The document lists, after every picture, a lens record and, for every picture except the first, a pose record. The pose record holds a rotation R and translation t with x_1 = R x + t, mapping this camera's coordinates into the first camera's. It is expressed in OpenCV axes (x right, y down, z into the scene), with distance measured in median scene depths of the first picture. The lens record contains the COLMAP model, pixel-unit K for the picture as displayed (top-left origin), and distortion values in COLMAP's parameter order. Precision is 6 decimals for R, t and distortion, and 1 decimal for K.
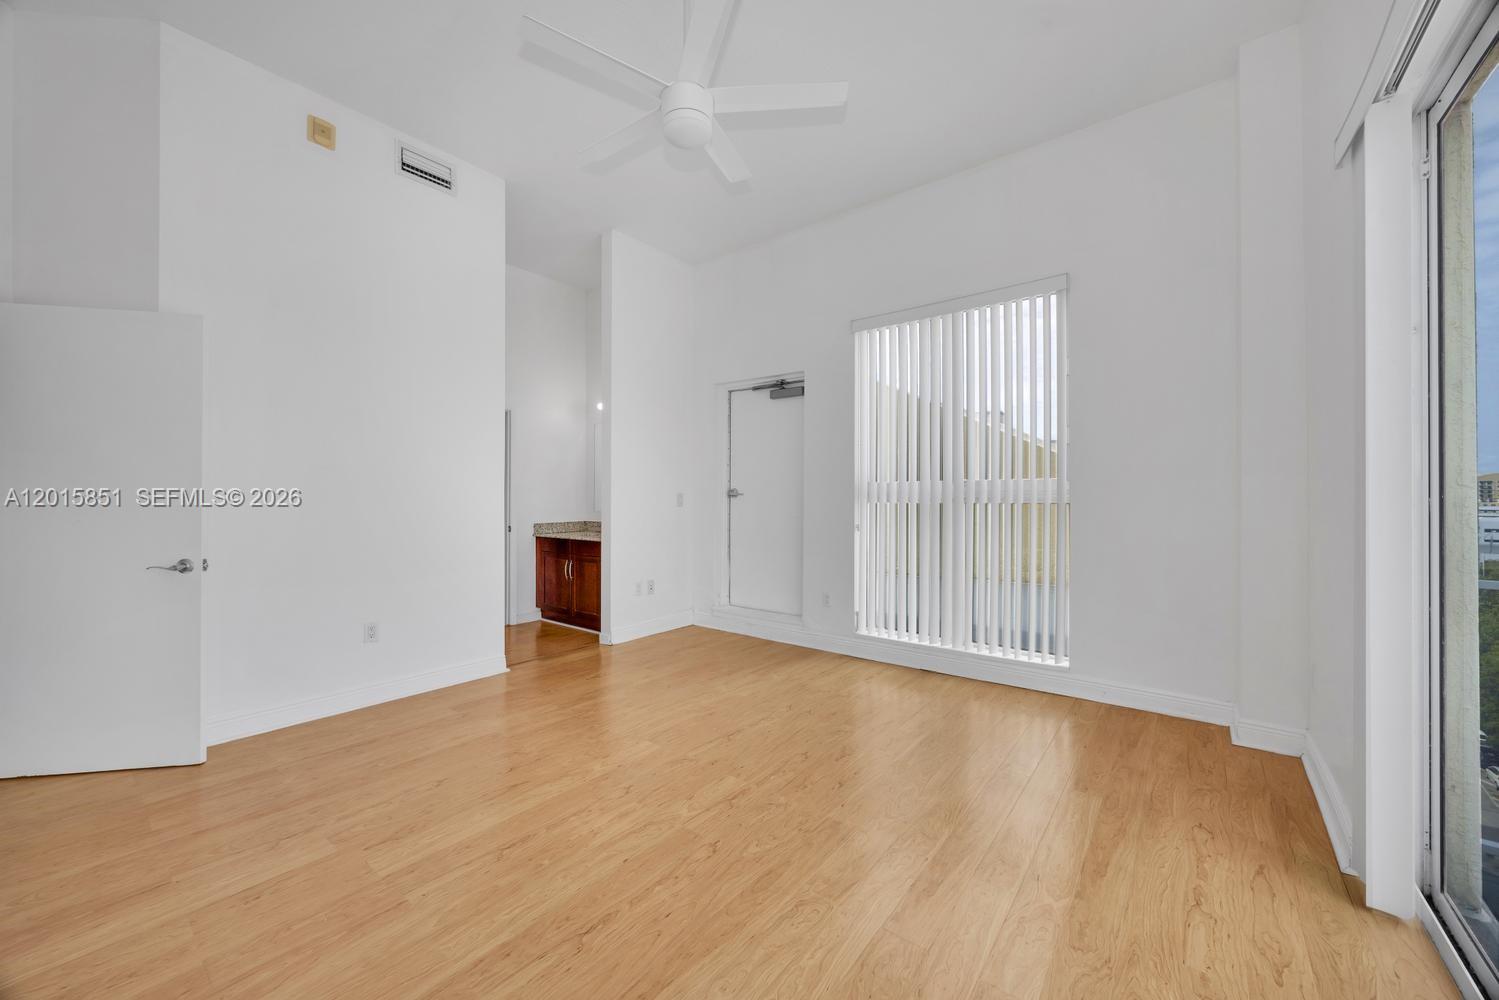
lens RADIAL K [[568.7, 0, 759.8], [0, 568.7, 496.8], [0, 0, 1]] dist [-0.001268, -0.000170]
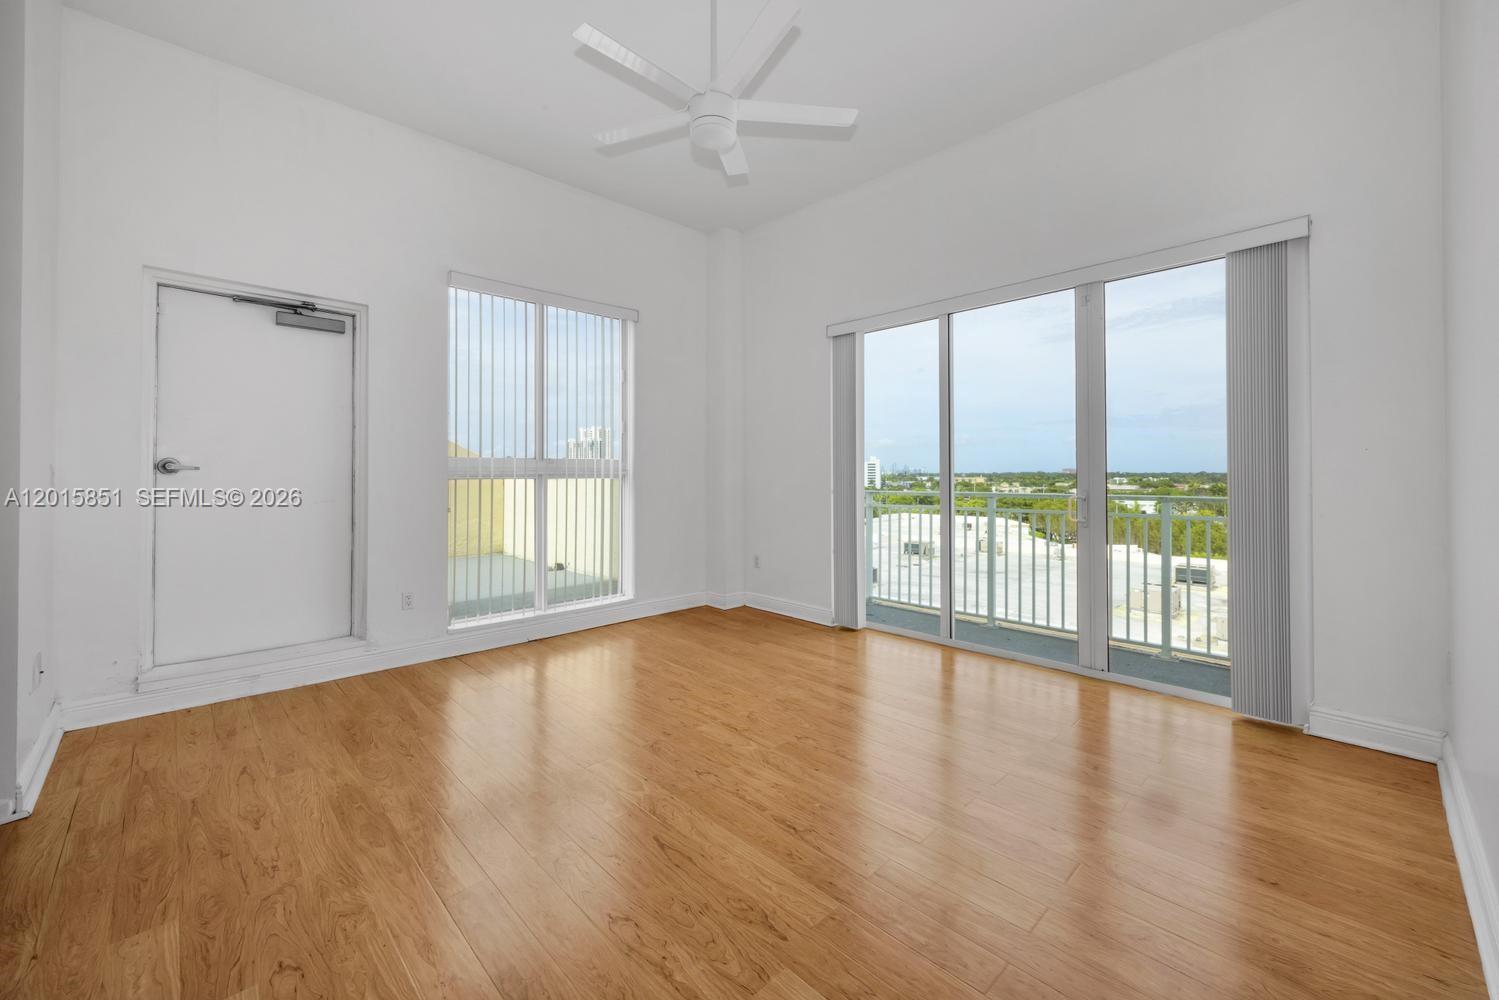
lens RADIAL K [[590.2, 0, 749.0], [0, 590.2, 469.1], [0, 0, 1]] dist [-0.001125, -0.000044]
pose [[0.148114, 0.006343, 0.988950, -0.659791], [-0.001802, 0.999980, -0.006143, -0.001237], [-0.988969, -0.000872, 0.148123, 0.413726]]
